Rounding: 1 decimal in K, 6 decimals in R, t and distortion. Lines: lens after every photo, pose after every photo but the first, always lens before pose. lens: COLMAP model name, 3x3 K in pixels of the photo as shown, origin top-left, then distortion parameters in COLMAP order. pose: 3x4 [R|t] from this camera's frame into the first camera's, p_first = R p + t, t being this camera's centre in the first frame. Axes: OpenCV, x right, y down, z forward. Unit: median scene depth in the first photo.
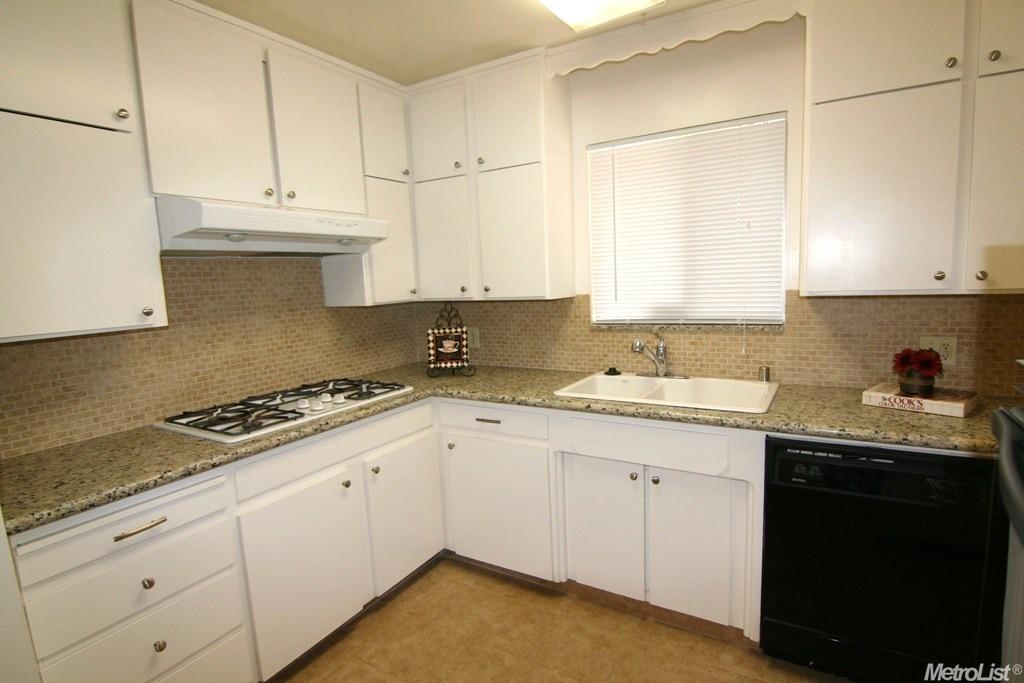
lens RADIAL K [[528.9, 0, 511.3], [0, 528.9, 348.1], [0, 0, 1]] dist [-0.002960, -0.007457]
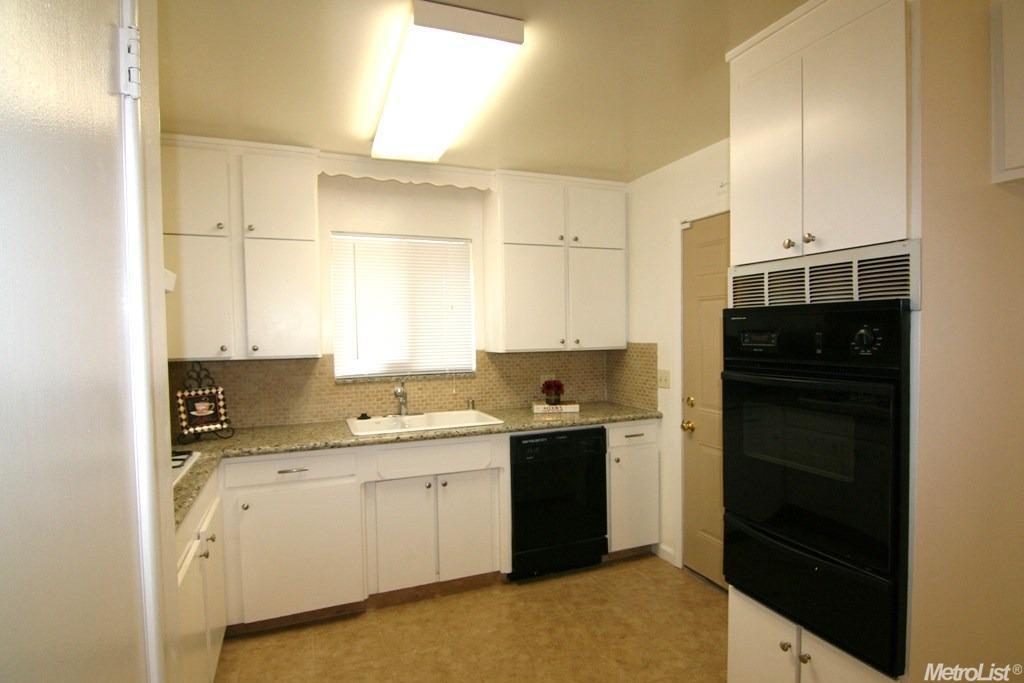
lens RADIAL K [[528.9, 0, 511.3], [0, 528.9, 348.1], [0, 0, 1]] dist [-0.002960, -0.007457]
pose [[0.596050, 0.010675, 0.802877, -0.612448], [0.097471, 0.991555, -0.085546, 0.026284], [-0.797010, 0.129246, 0.589976, -0.006362]]
